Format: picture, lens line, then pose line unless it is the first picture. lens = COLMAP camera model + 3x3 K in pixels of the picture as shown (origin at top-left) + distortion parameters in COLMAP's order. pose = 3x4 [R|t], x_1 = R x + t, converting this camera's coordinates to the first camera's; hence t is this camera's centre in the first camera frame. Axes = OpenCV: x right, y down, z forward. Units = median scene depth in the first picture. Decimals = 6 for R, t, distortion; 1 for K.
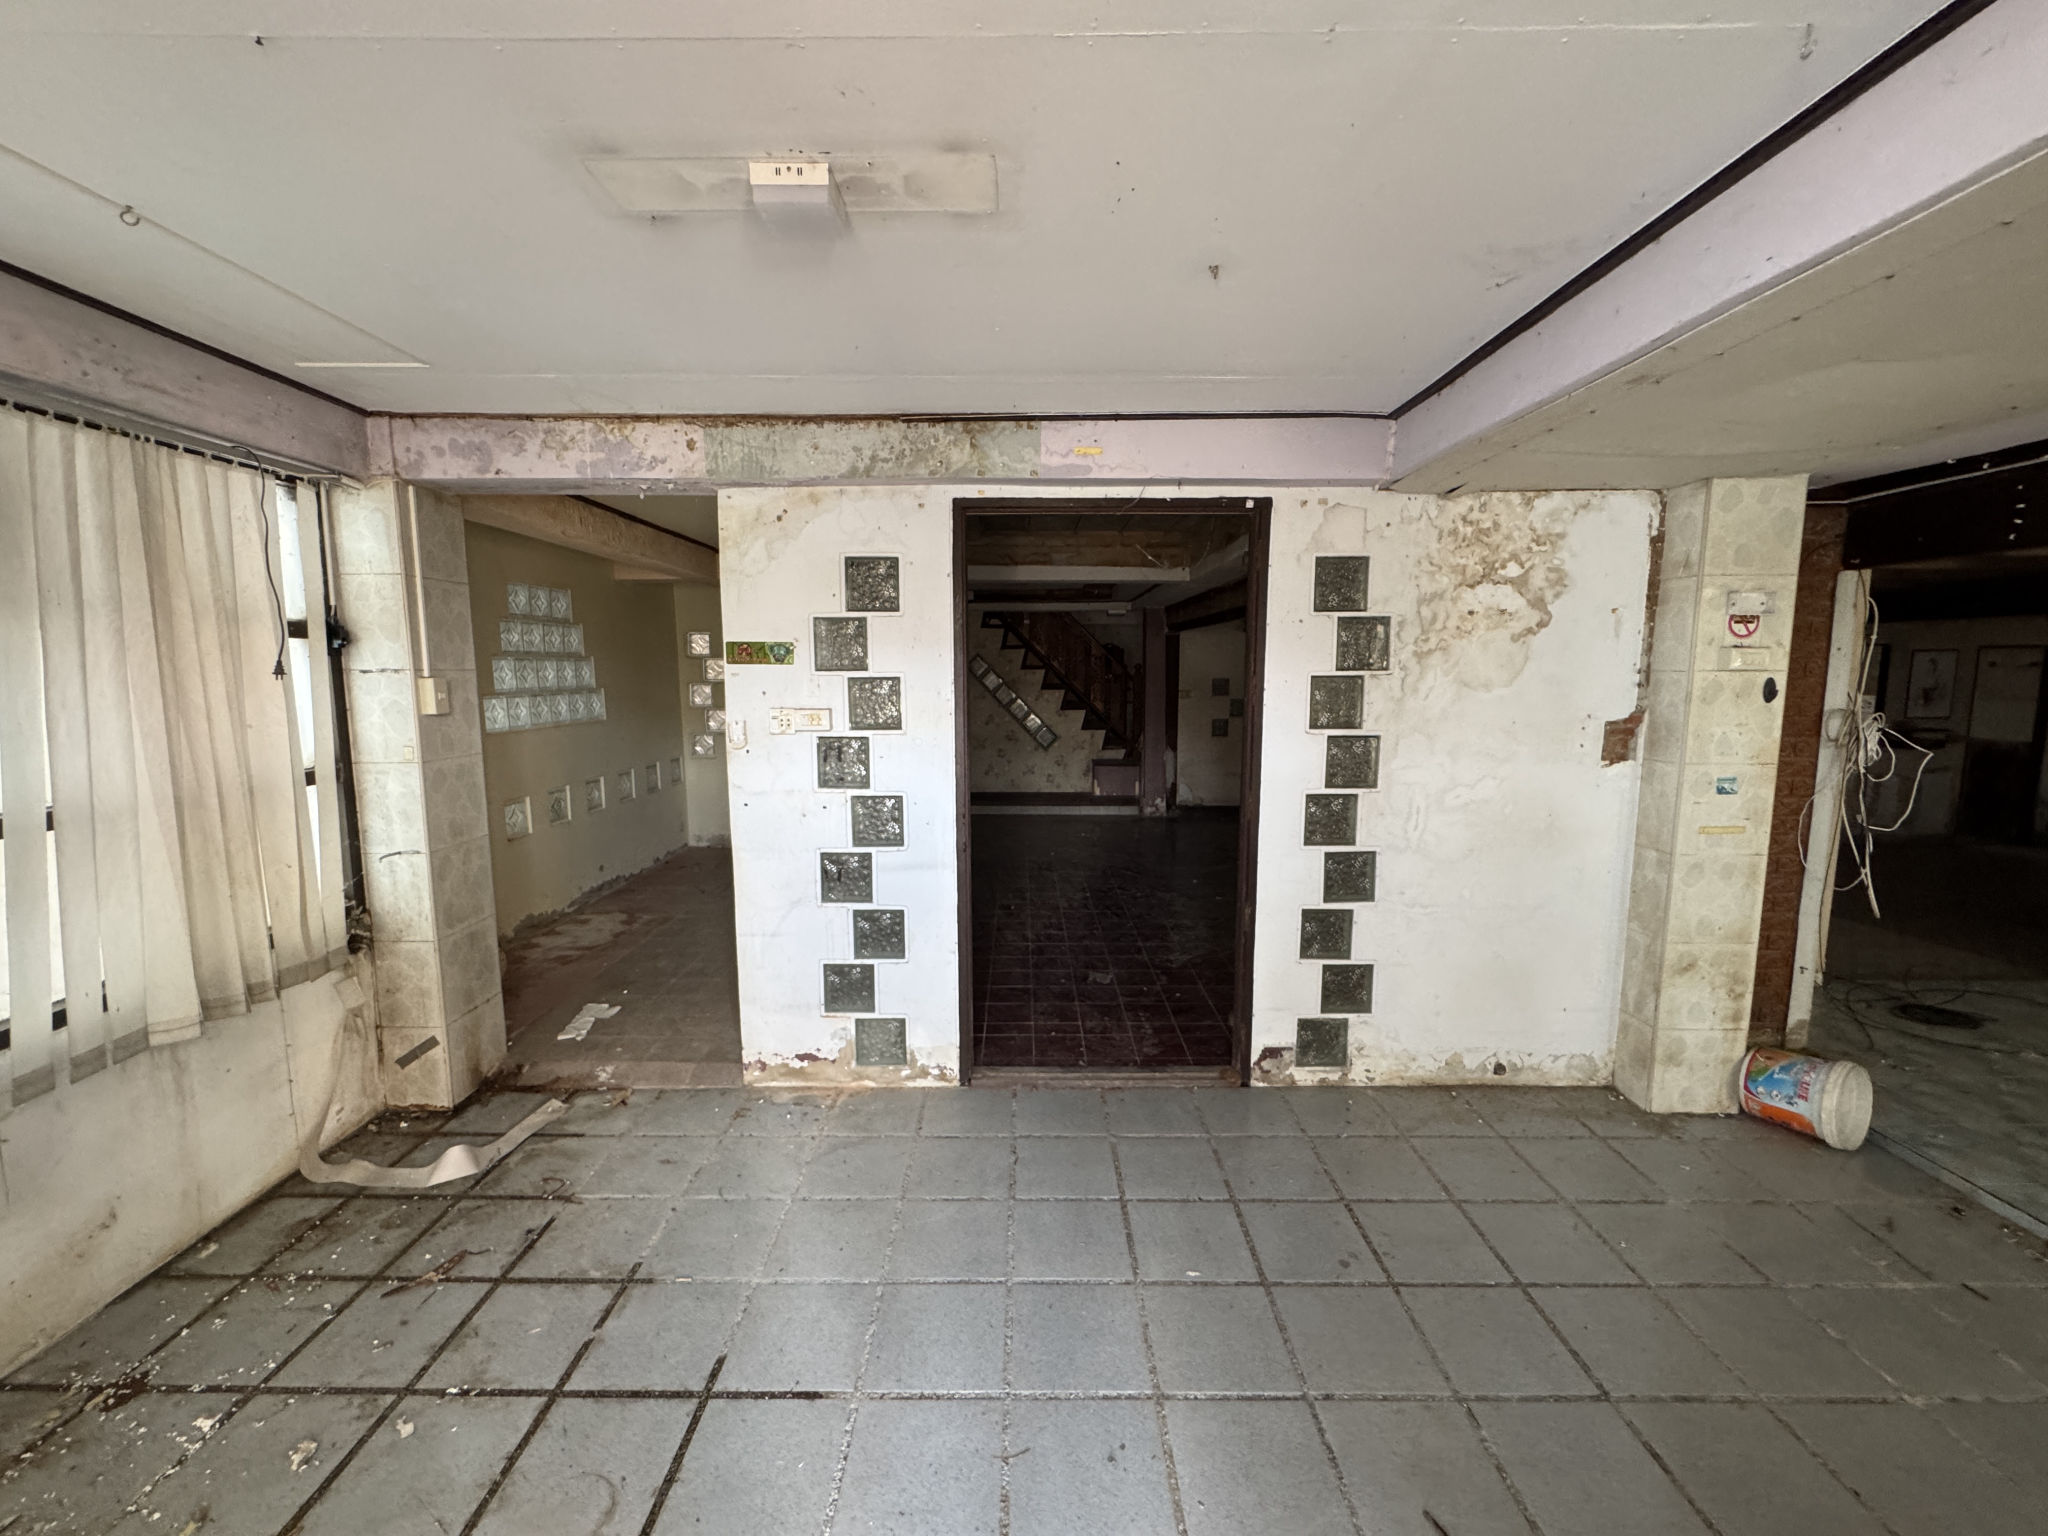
lens RADIAL K [[812.1, 0, 1024.0], [0, 812.1, 768.0], [0, 0, 1]] dist [-0.002997, 0.000167]
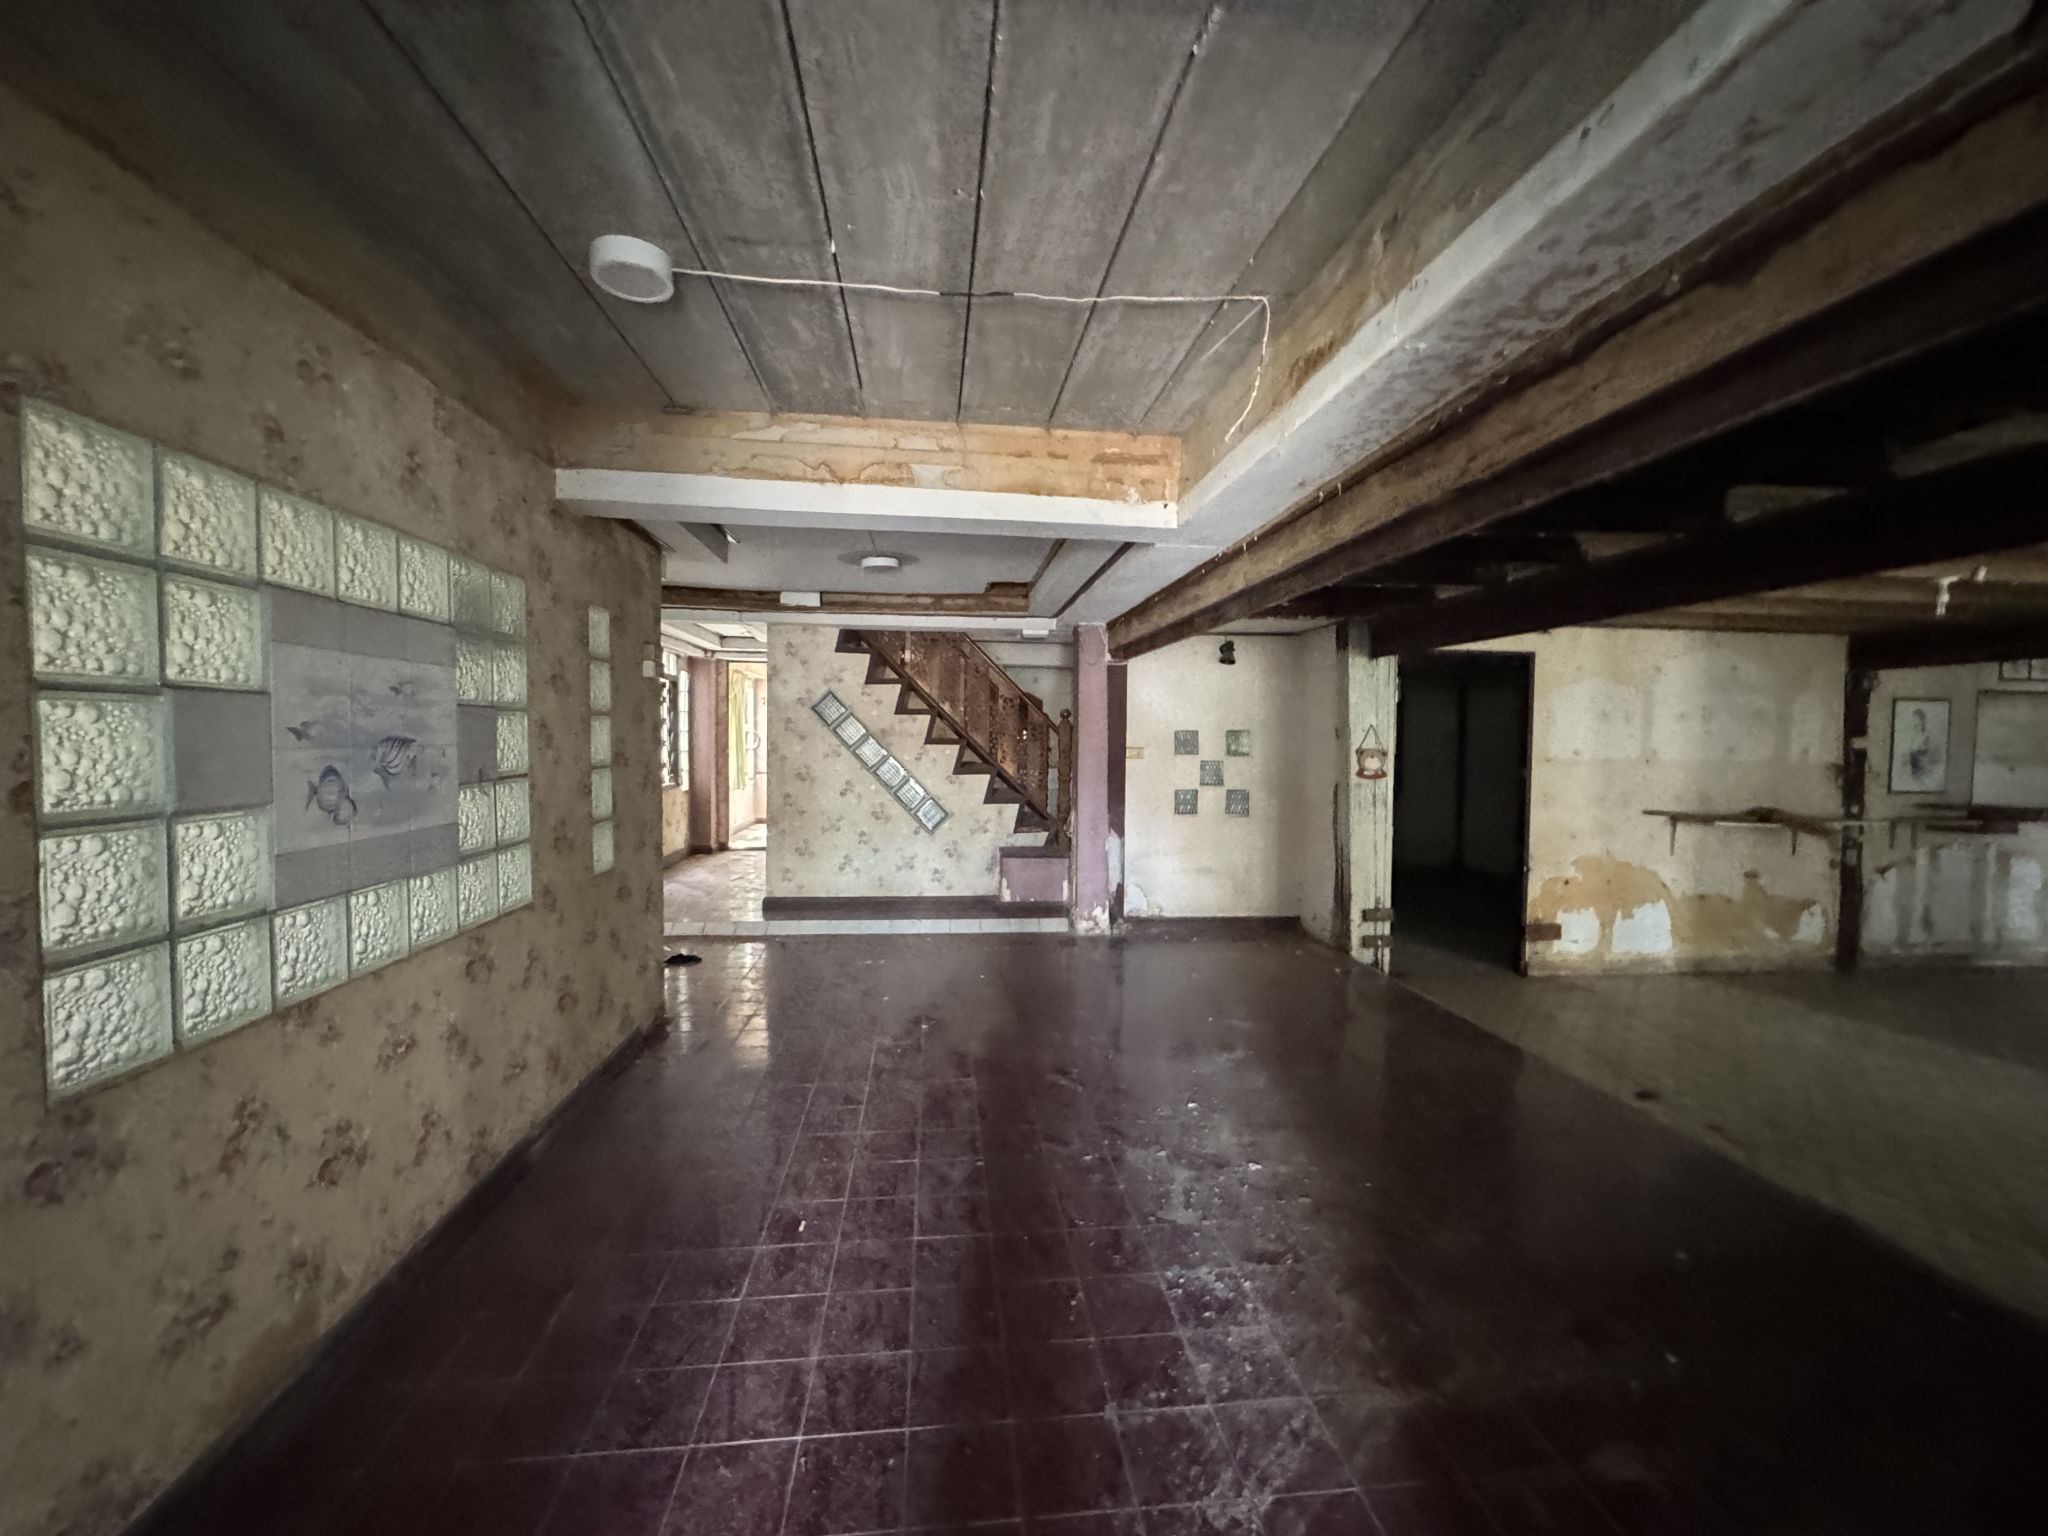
lens RADIAL K [[812.1, 0, 1024.0], [0, 812.1, 768.0], [0, 0, 1]] dist [-0.002997, 0.000167]
pose [[0.994428, 0.008704, 0.105053, 0.034239], [0.000256, 0.996383, -0.084979, -0.020006], [-0.105413, 0.084533, 0.990829, 0.335458]]
